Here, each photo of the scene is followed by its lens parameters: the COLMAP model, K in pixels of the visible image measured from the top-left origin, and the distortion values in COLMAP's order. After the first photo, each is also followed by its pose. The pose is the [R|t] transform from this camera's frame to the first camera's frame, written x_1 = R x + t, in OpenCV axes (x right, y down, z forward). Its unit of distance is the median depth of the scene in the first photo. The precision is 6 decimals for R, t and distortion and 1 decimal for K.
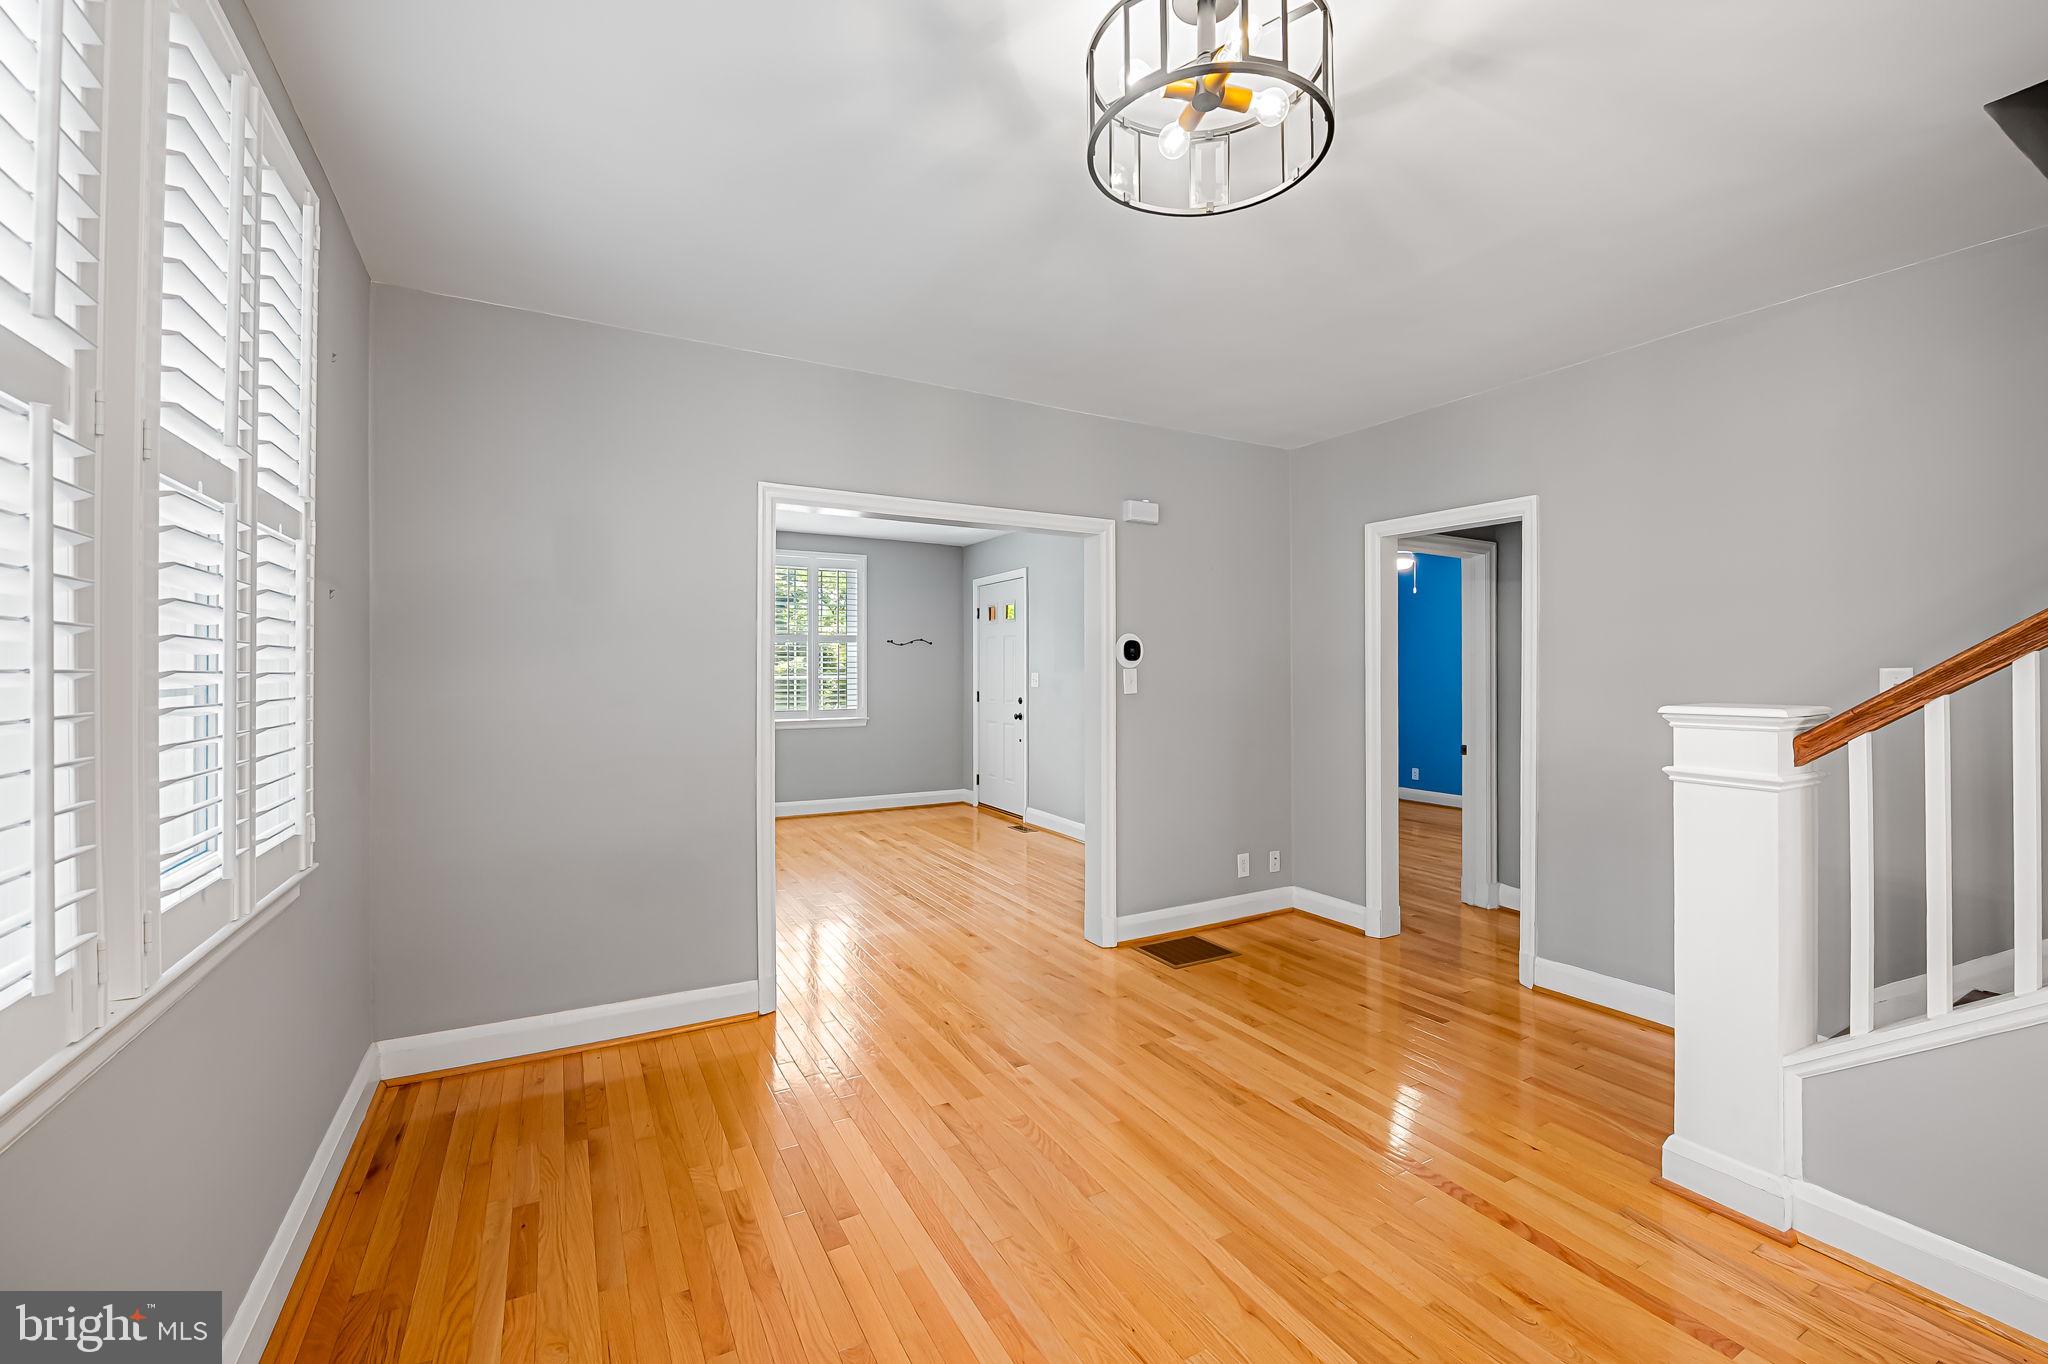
lens RADIAL K [[839.8, 0, 1034.3], [0, 839.8, 664.1], [0, 0, 1]] dist [-0.001793, -0.000359]
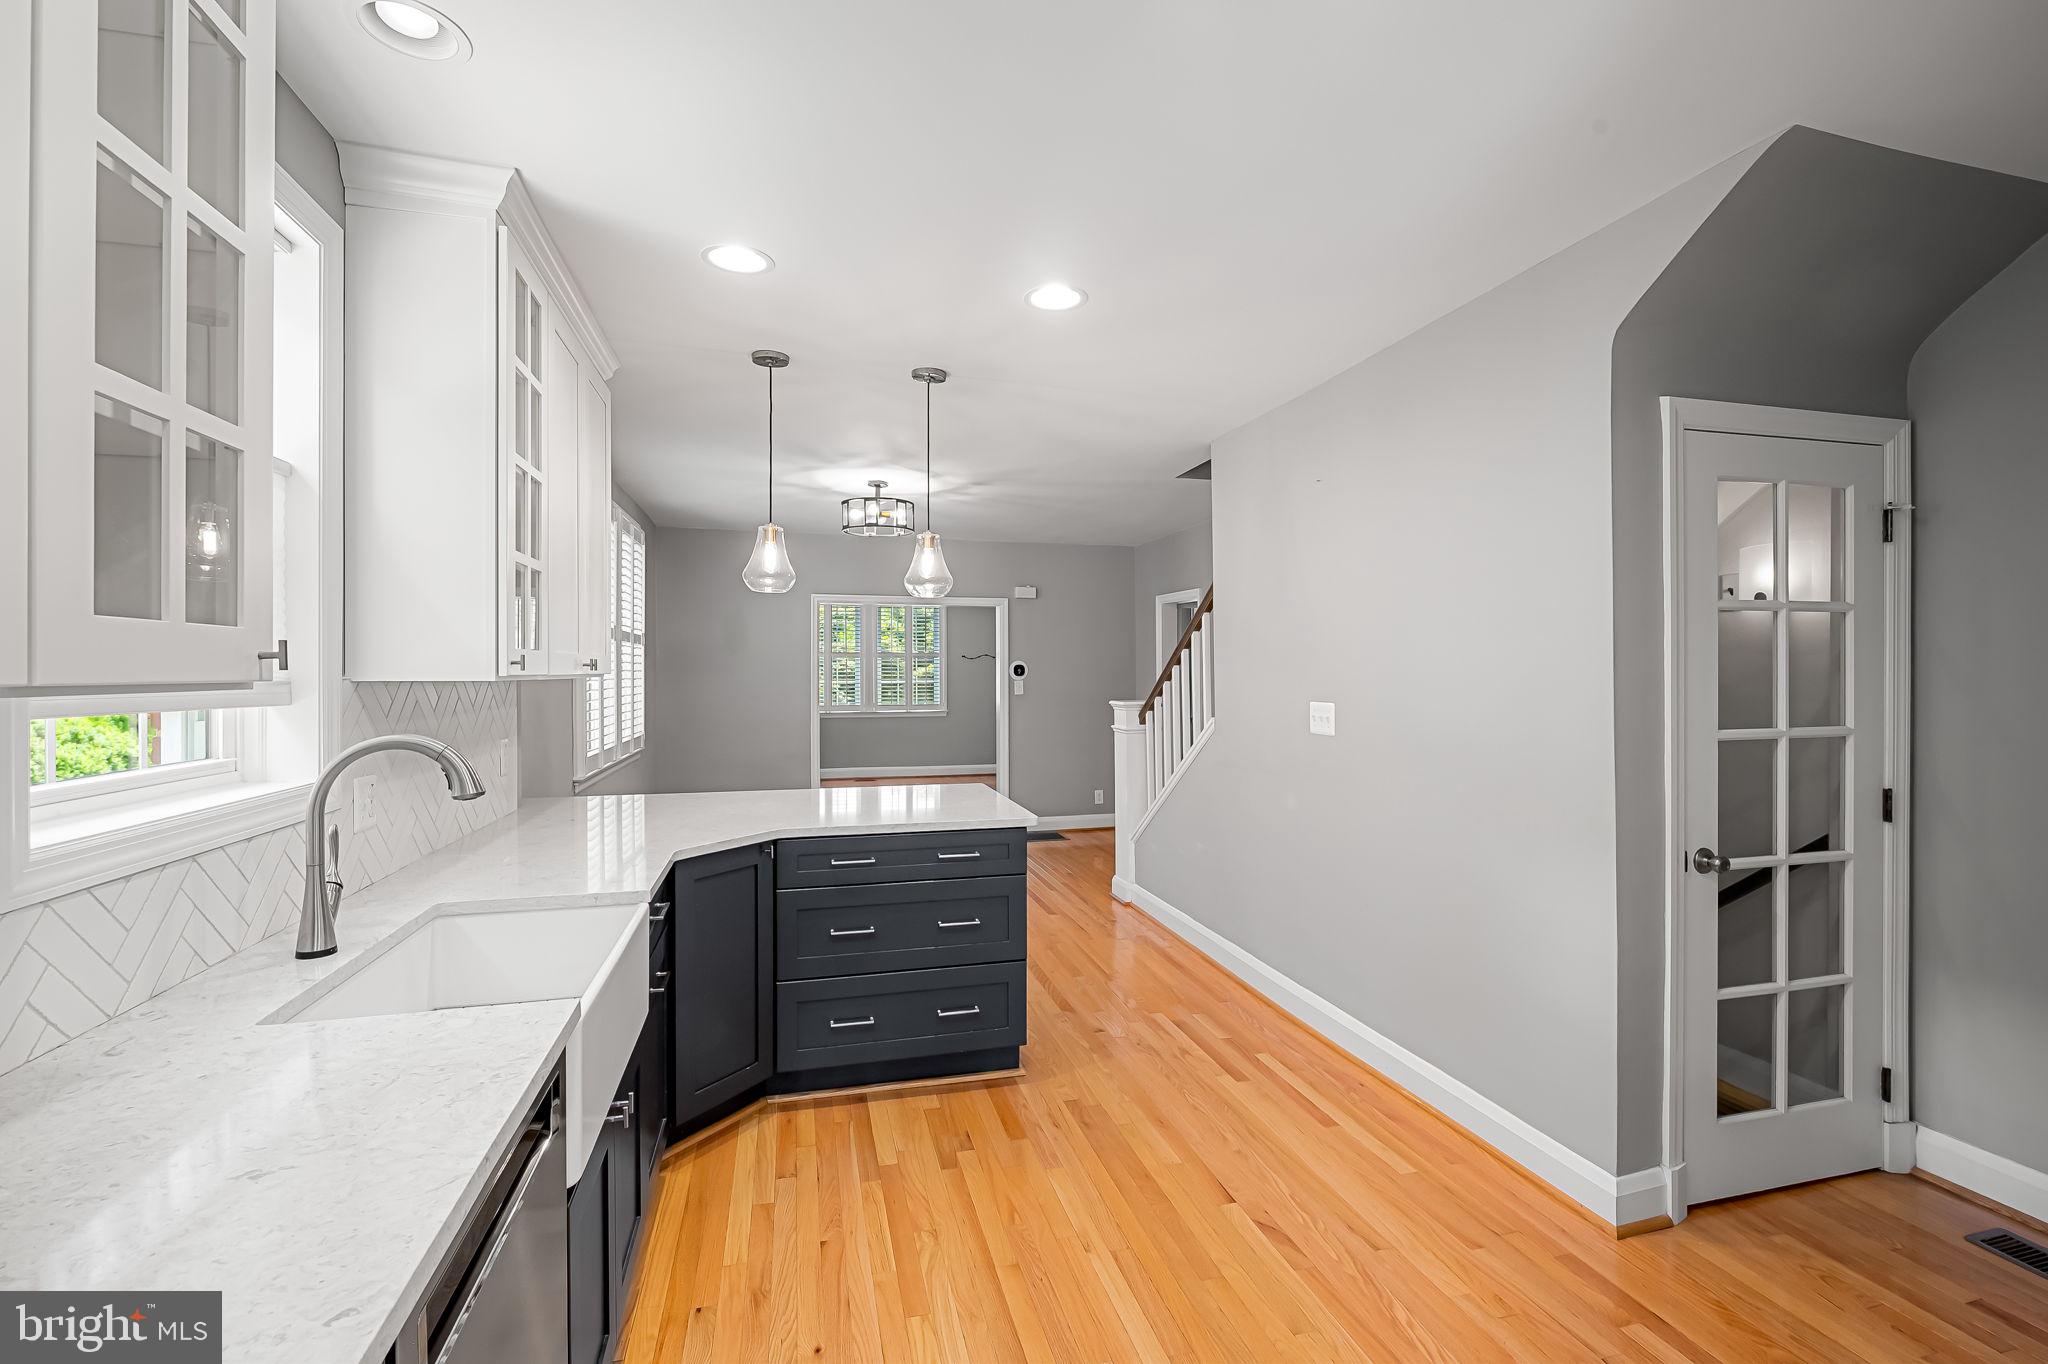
lens RADIAL K [[905.8, 0, 1022.2], [0, 905.8, 663.7], [0, 0, 1]] dist [-0.000246, -0.000066]
pose [[0.964403, 0.000866, -0.264434, 0.841205], [-0.000457, 0.999999, 0.001607, -0.044550], [0.264435, -0.001429, 0.964402, -1.142900]]
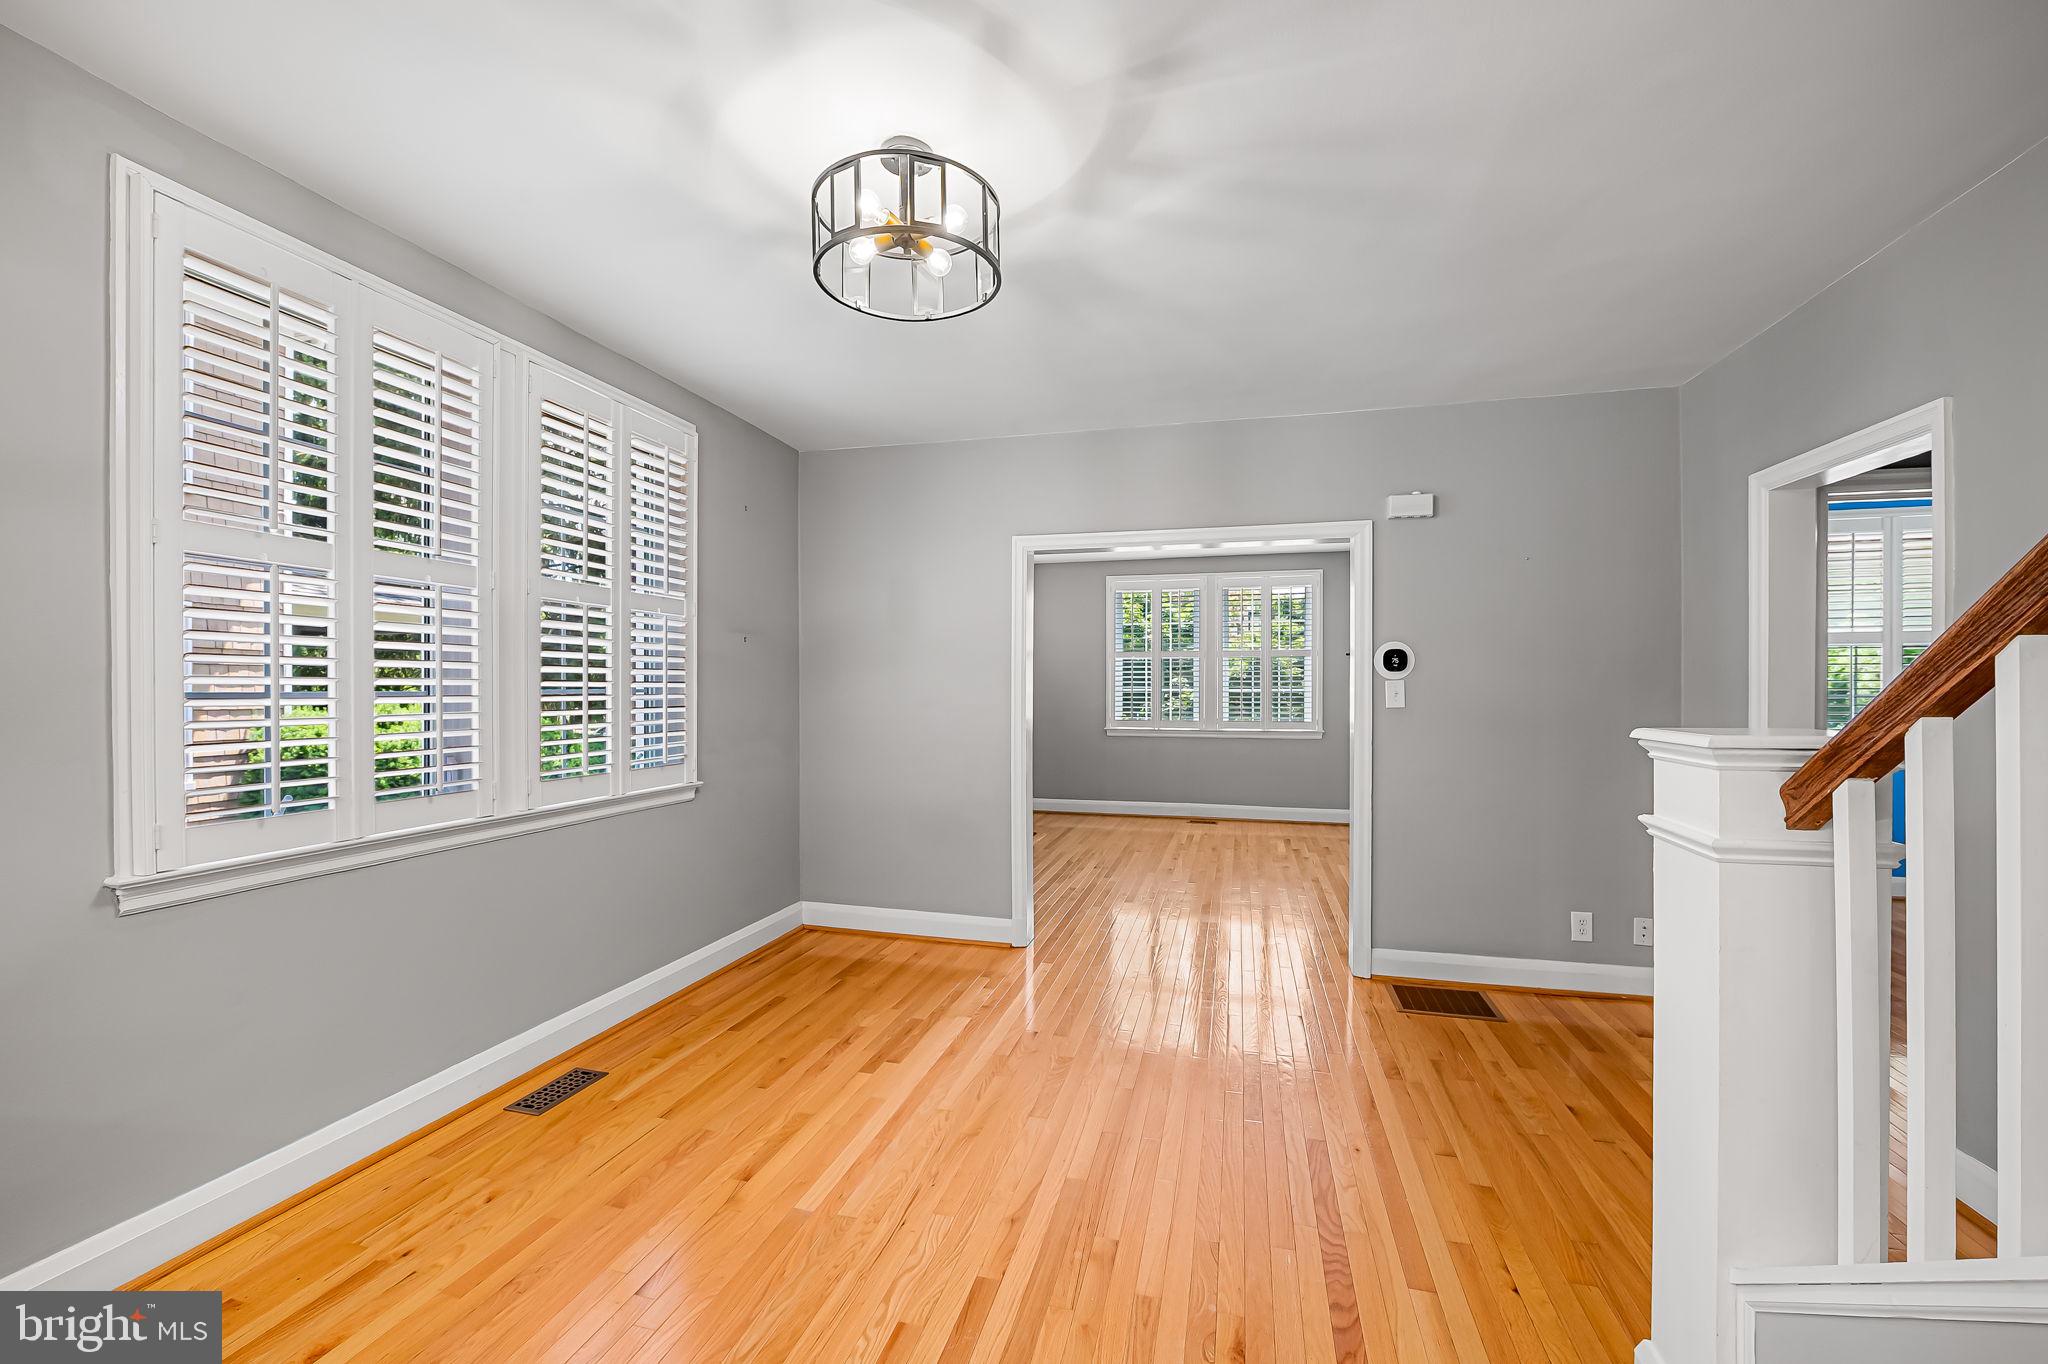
lens RADIAL K [[827.7, 0, 1024.2], [0, 827.7, 682.2], [0, 0, 1]] dist [-0.001804, -0.000285]
pose [[0.716342, -0.000809, -0.697749, 0.604665], [0.003352, 0.999992, 0.002282, 0.005445], [0.697741, -0.003974, 0.716339, 0.098521]]
